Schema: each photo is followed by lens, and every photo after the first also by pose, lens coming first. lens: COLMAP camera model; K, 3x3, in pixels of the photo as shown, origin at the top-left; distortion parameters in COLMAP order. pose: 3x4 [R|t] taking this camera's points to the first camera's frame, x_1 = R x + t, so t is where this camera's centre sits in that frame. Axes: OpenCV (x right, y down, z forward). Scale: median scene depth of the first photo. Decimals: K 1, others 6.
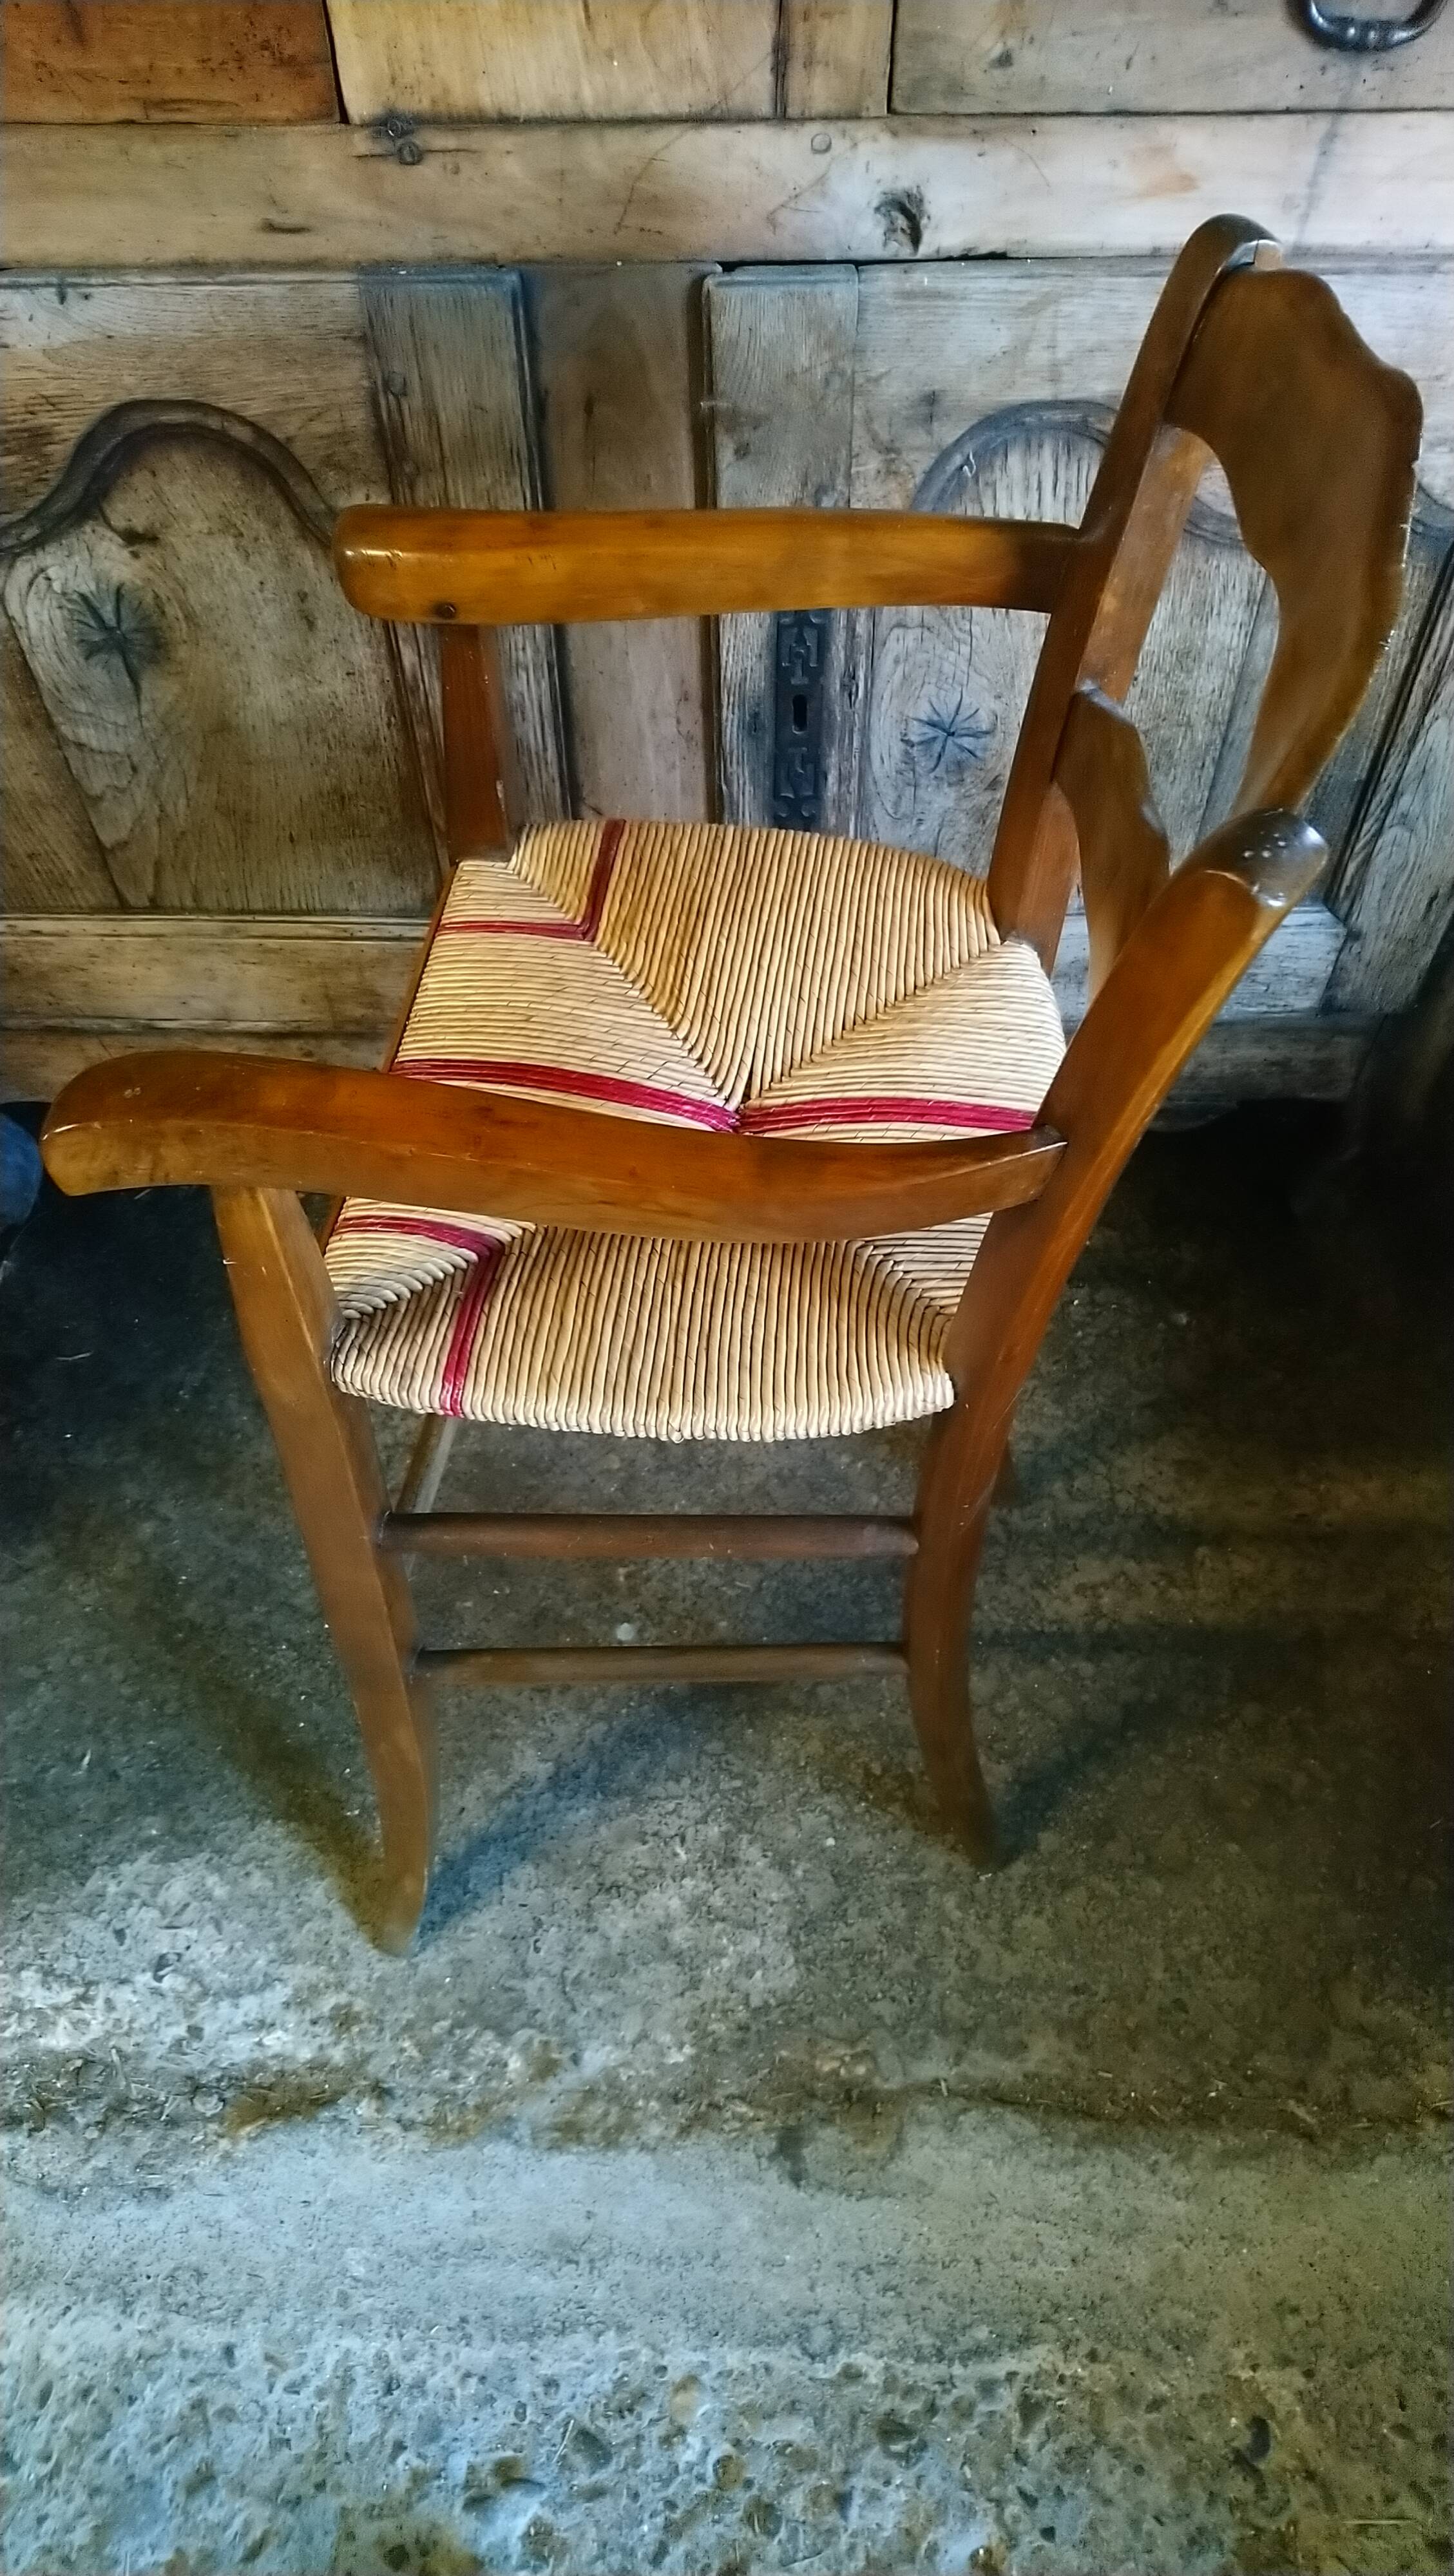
lens RADIAL K [[1719.2, 0, 731.7], [0, 1719.2, 1300.4], [0, 0, 1]] dist [0.030657, -0.048875]
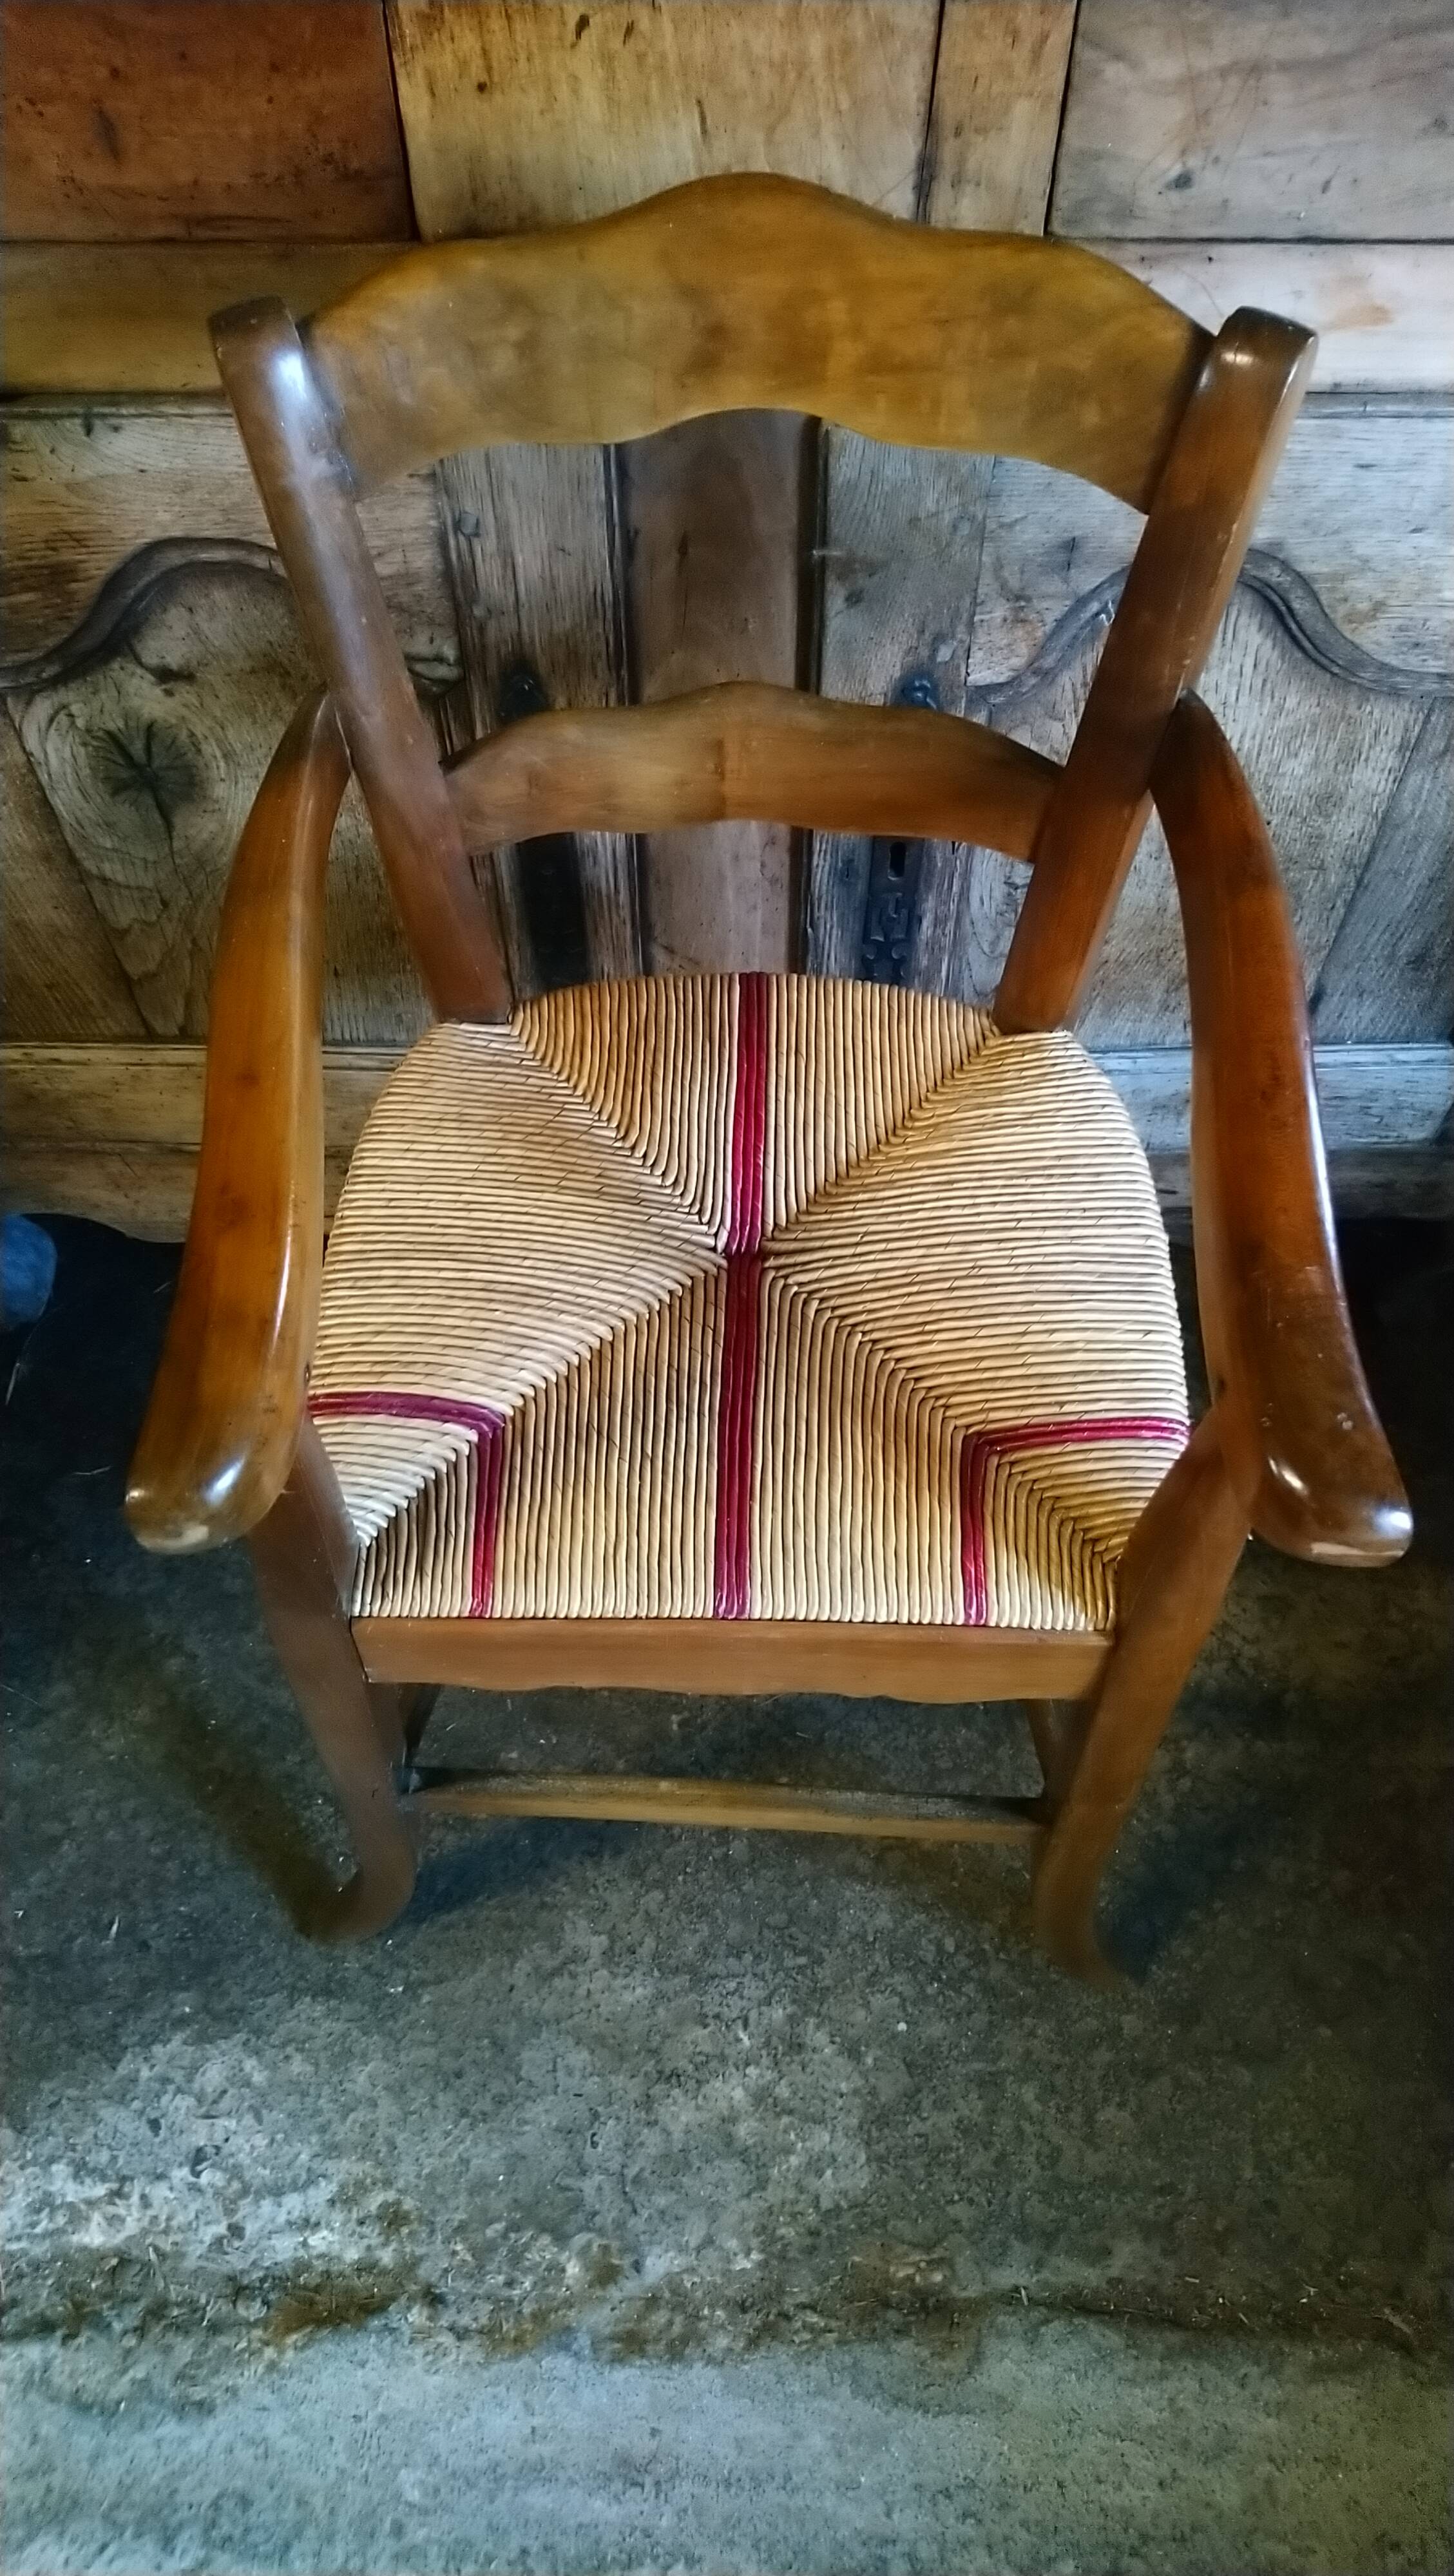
lens RADIAL K [[1719.2, 0, 732.1], [0, 1719.2, 1302.2], [0, 0, 1]] dist [0.030657, -0.048875]
pose [[0.999957, 0.006592, 0.006502, -0.048951], [-0.006886, 0.998902, 0.046341, -0.137569], [-0.006189, -0.046383, 0.998905, 0.076212]]
